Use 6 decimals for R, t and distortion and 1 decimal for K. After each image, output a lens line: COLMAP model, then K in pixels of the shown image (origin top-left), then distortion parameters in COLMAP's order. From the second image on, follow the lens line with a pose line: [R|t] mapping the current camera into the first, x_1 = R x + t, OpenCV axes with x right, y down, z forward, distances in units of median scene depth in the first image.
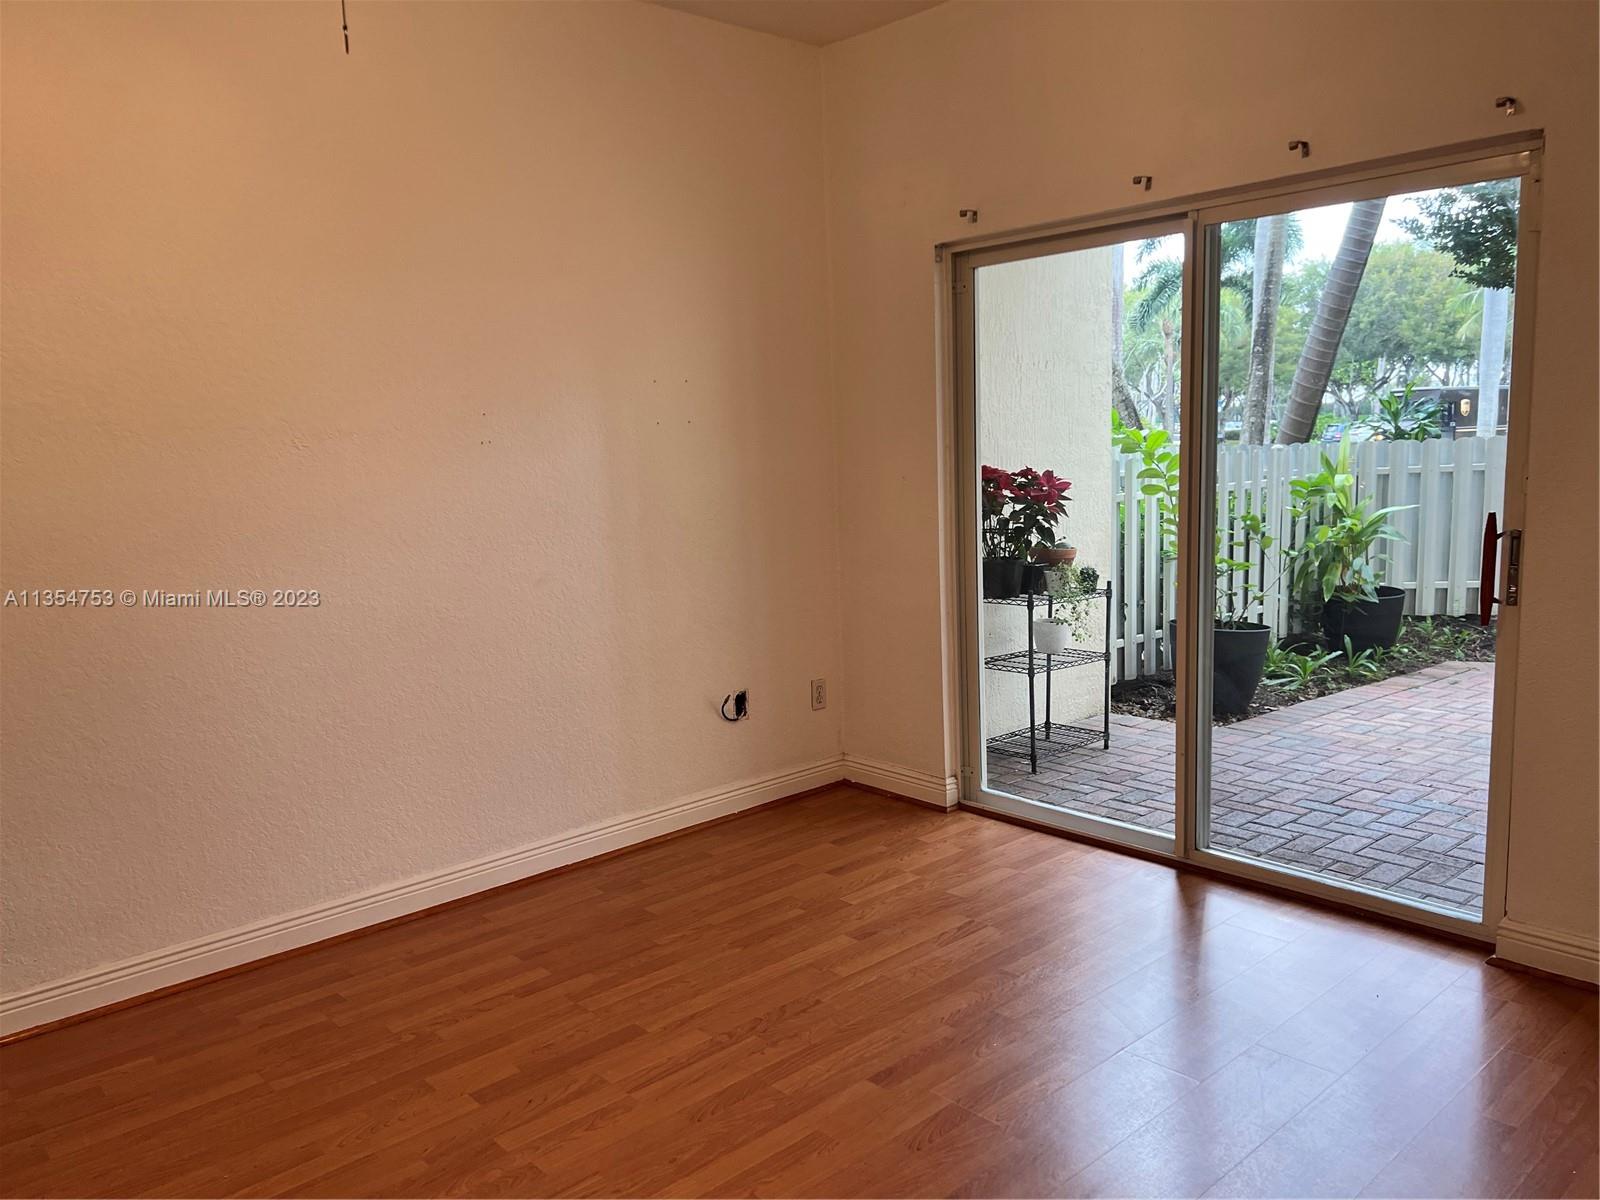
lens RADIAL K [[1199.5, 0, 797.9], [0, 1199.5, 602.7], [0, 0, 1]] dist [0.062692, -0.062135]
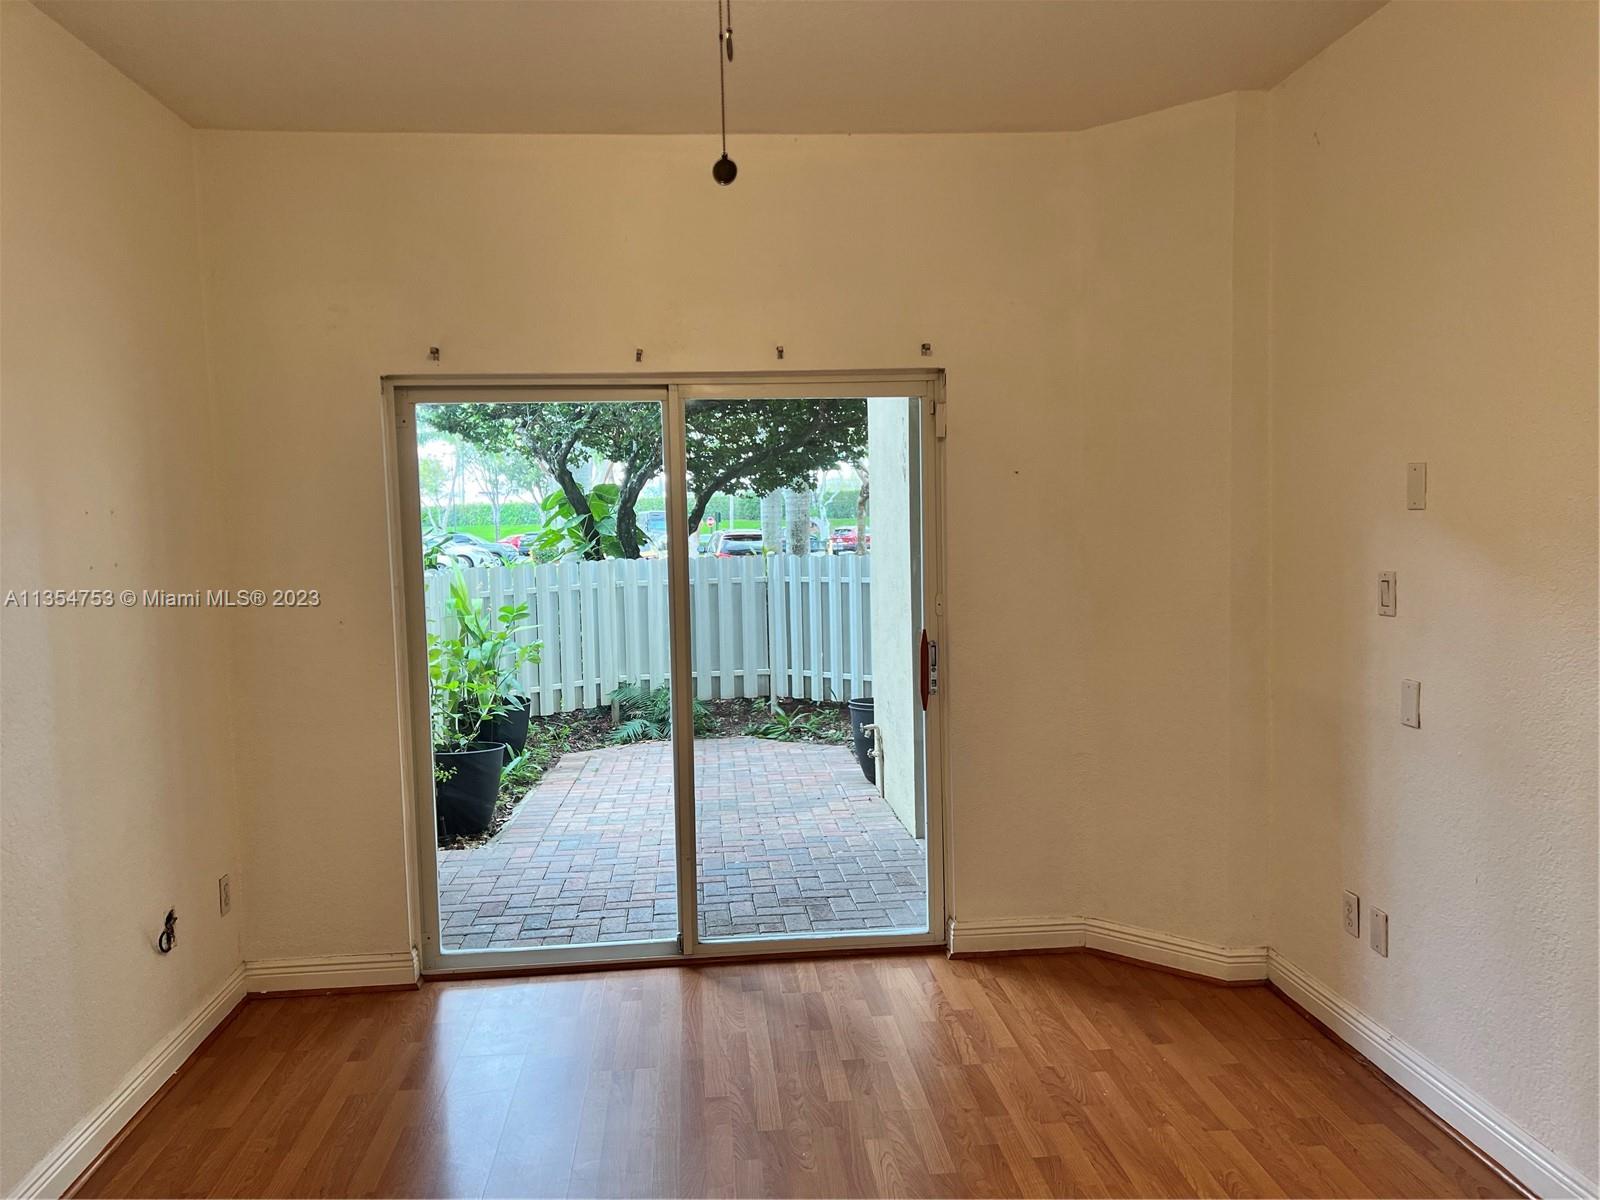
lens RADIAL K [[1199.5, 0, 794.3], [0, 1199.5, 597.8], [0, 0, 1]] dist [0.062692, -0.062135]
pose [[0.603306, -0.035465, 0.796721, -0.408735], [0.112518, 0.992803, -0.041010, -0.047259], [-0.789532, 0.114387, 0.602955, 0.186436]]
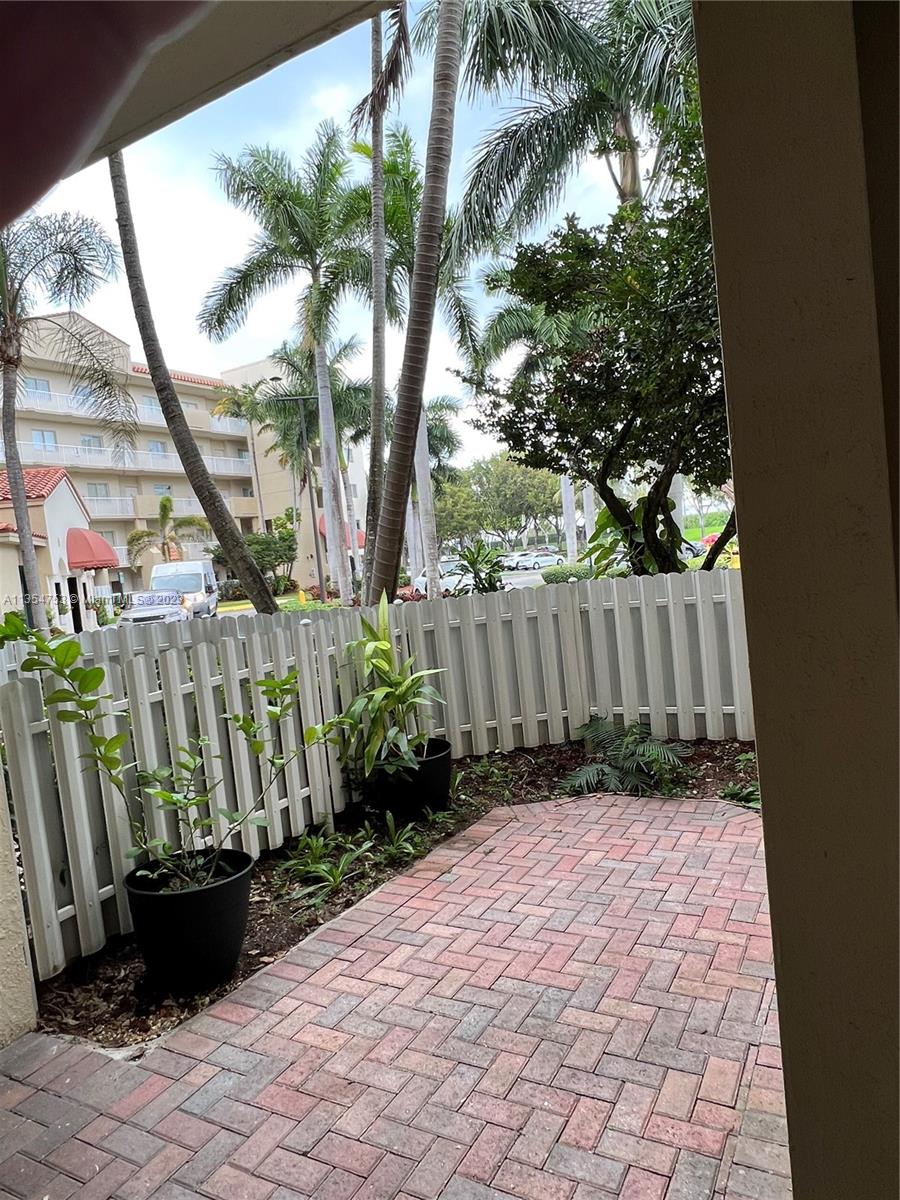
lens RADIAL K [[757.1, 0, 450.4], [0, 757.1, 592.8], [0, 0, 1]] dist [0.007389, 0.000101]
pose [[0.942543, -0.086725, 0.322633, 0.505357], [0.121722, 0.988485, -0.089893, -0.133326], [-0.311122, 0.124000, 0.942246, 0.625793]]
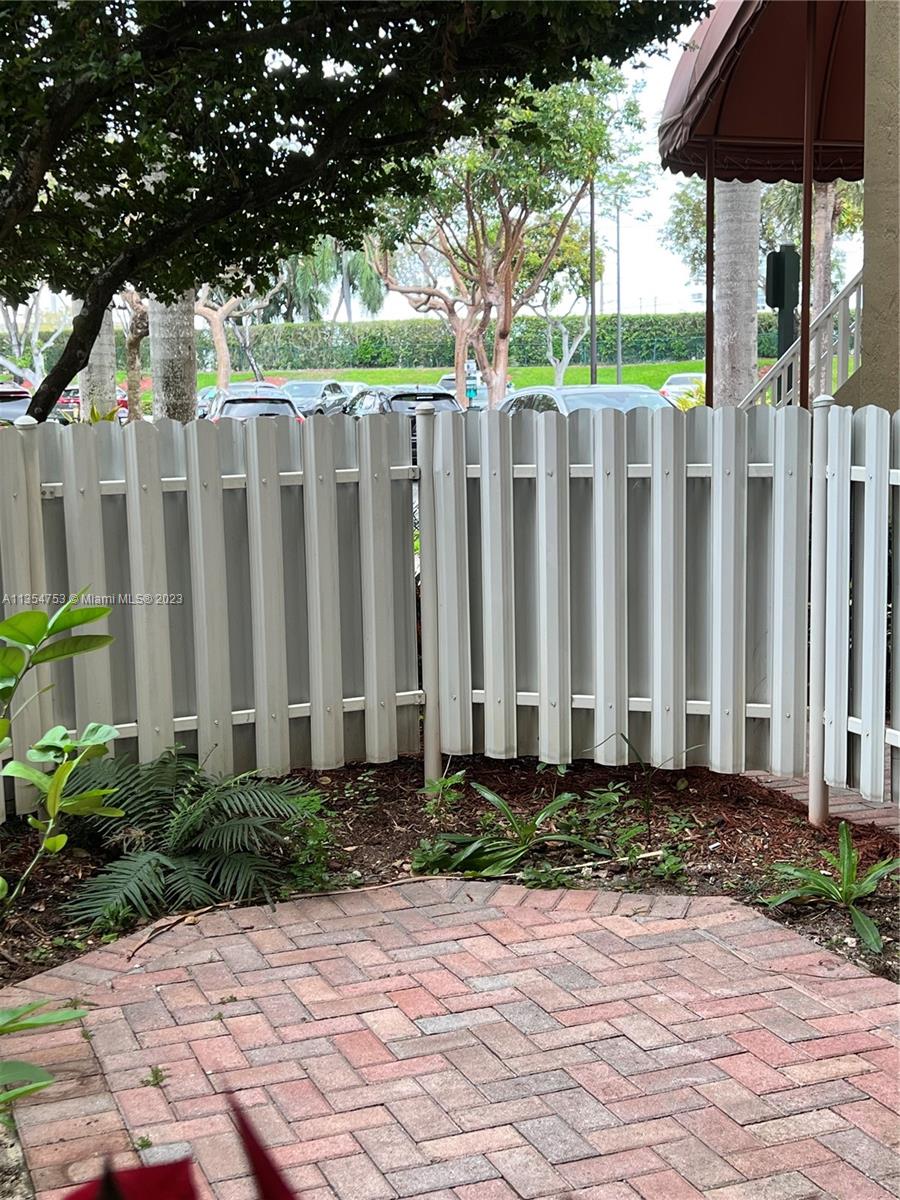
lens RADIAL K [[1632.6, 0, 443.8], [0, 1632.6, 608.8], [0, 0, 1]] dist [0.113317, 0.000000]
pose [[0.347510, -0.113552, 0.930775, 0.162412], [0.137481, 0.988083, 0.069214, -0.155831], [-0.927543, 0.103912, 0.358980, 1.082287]]
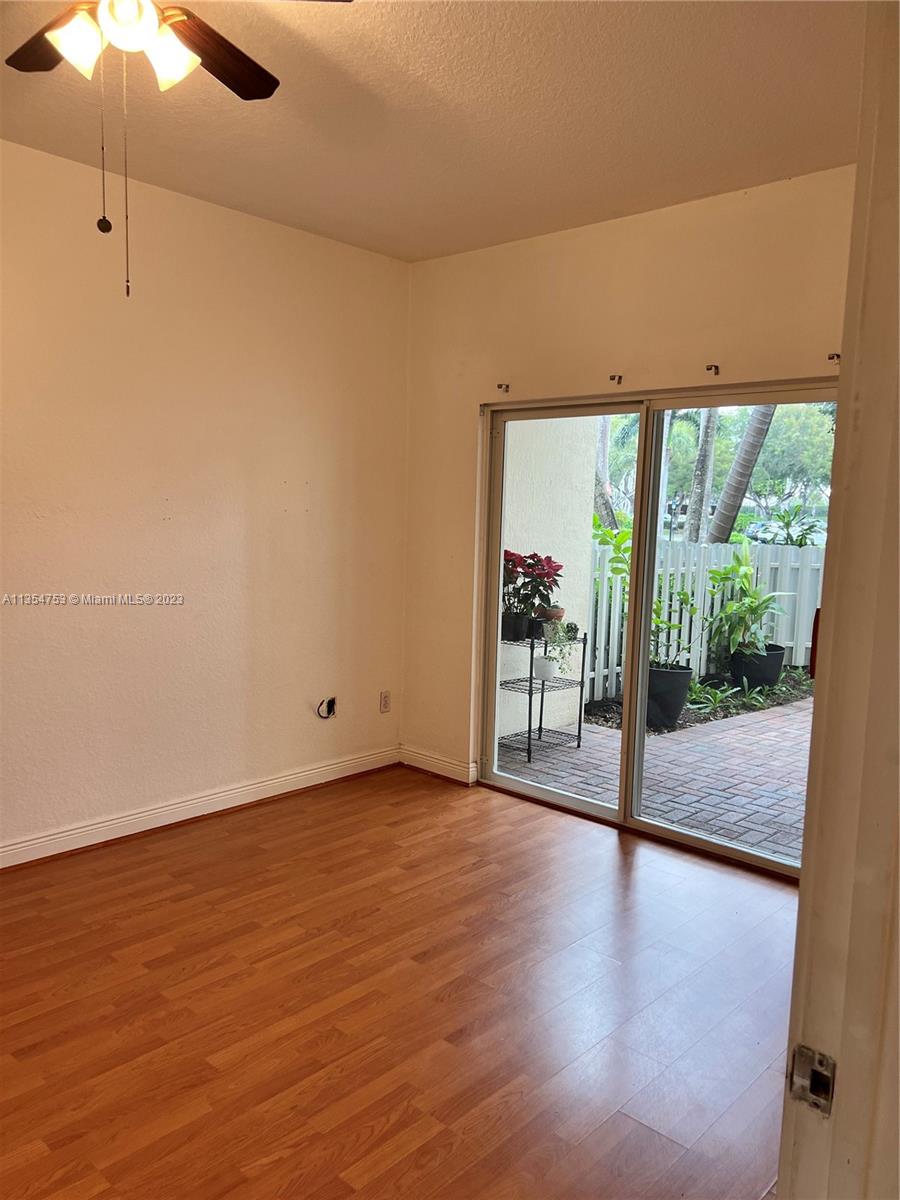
lens RADIAL K [[899.7, 0, 441.8], [0, 899.7, 603.1], [0, 0, 1]] dist [0.062692, -0.062135]
pose [[0.994820, 0.054328, 0.085912, -0.014802], [-0.051666, 0.998122, -0.032916, -0.010708], [-0.087538, 0.028307, 0.995759, -0.092686]]
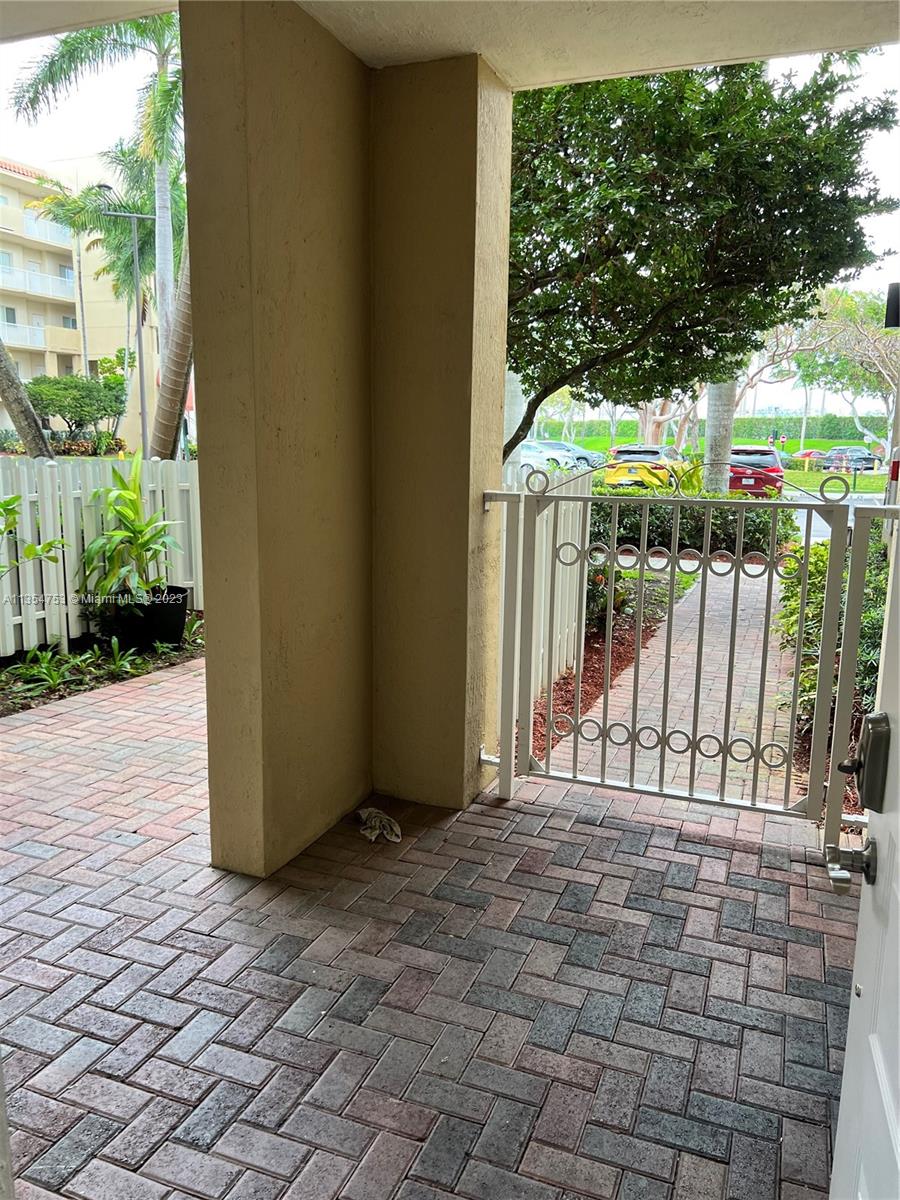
lens RADIAL K [[899.7, 0, 440.2], [0, 899.7, 596.7], [0, 0, 1]] dist [0.062692, -0.062135]
pose [[0.899904, -0.034891, 0.434689, 0.570848], [0.019594, 0.999023, 0.039624, -0.057720], [-0.435647, -0.027141, 0.899708, 0.199815]]
